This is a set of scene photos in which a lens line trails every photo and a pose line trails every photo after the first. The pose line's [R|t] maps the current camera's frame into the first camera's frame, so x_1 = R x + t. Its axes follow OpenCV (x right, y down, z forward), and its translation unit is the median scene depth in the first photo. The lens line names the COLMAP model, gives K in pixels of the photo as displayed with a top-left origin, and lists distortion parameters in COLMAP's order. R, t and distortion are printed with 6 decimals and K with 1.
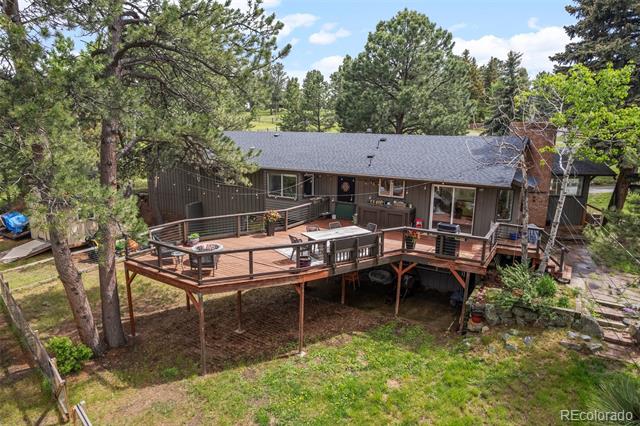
lens RADIAL K [[413.6, 0, 320.0], [0, 413.6, 213.0], [0, 0, 1]] dist [-0.087381, 0.086793]
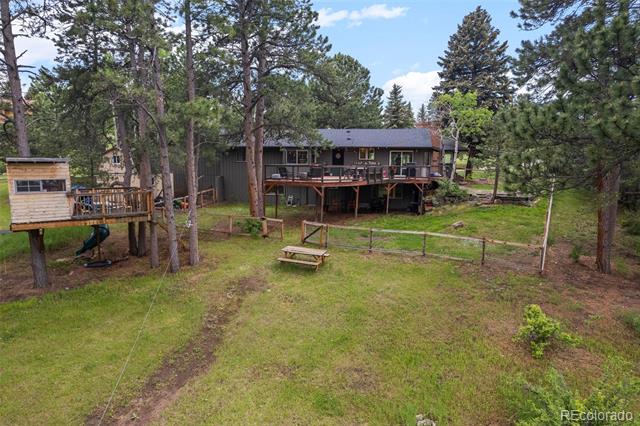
lens RADIAL K [[413.6, 0, 320.0], [0, 413.6, 213.0], [0, 0, 1]] dist [-0.087381, 0.086793]
pose [[0.940005, -0.045872, 0.338063, -0.818169], [0.069367, 0.995919, -0.057742, 0.364020], [-0.334035, 0.077728, 0.939350, -0.759168]]
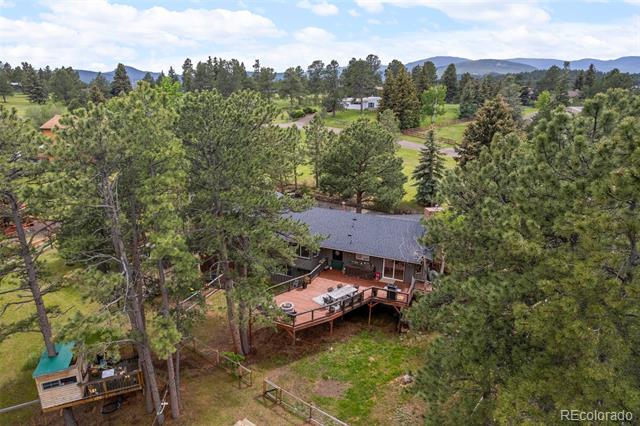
lens RADIAL K [[413.6, 0, 320.0], [0, 413.6, 213.0], [0, 0, 1]] dist [-0.087381, 0.086793]
pose [[0.989291, -0.043591, 0.139293, -0.362015], [0.029680, 0.994501, 0.100429, -0.590065], [-0.142905, -0.095219, 0.985145, -1.081707]]
